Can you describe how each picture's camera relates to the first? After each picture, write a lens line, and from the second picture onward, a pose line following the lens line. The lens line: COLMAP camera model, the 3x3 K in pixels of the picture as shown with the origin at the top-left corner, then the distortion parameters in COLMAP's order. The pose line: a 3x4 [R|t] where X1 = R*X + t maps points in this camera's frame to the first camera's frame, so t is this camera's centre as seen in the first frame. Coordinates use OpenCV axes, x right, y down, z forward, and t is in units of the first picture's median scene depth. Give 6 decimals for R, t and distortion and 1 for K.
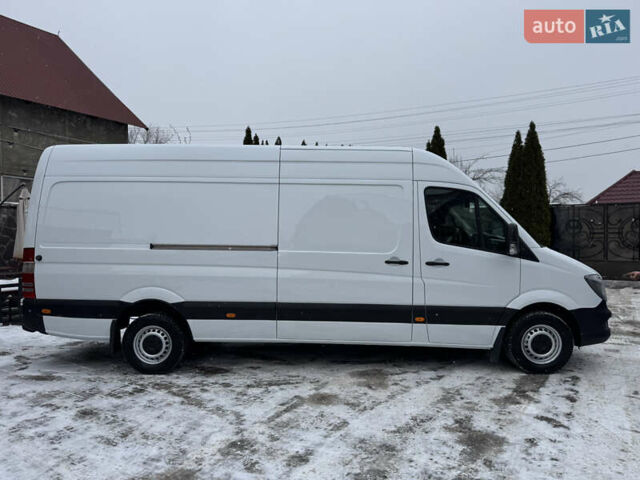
lens RADIAL K [[466.3, 0, 320.0], [0, 466.3, 240.0], [0, 0, 1]] dist [0.000243, -0.001997]
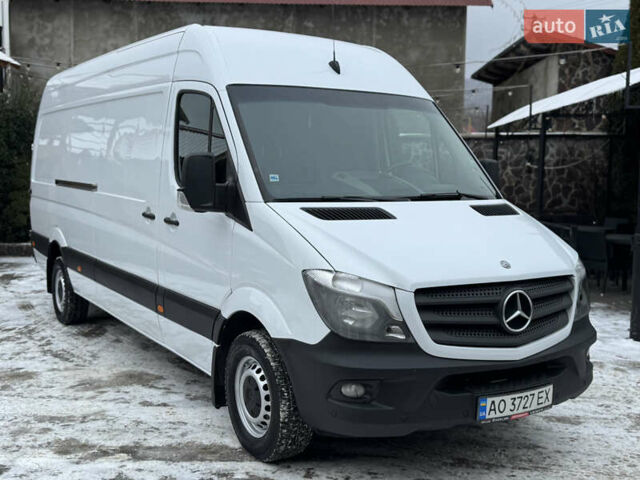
lens RADIAL K [[760.9, 0, 320.0], [0, 760.9, 240.0], [0, 0, 1]] dist [-0.005535, -0.020563]
pose [[0.552732, 0.081290, -0.829385, 1.173274], [-0.018113, 0.996168, 0.085565, -0.013126], [0.833162, -0.032272, 0.552087, 0.620204]]
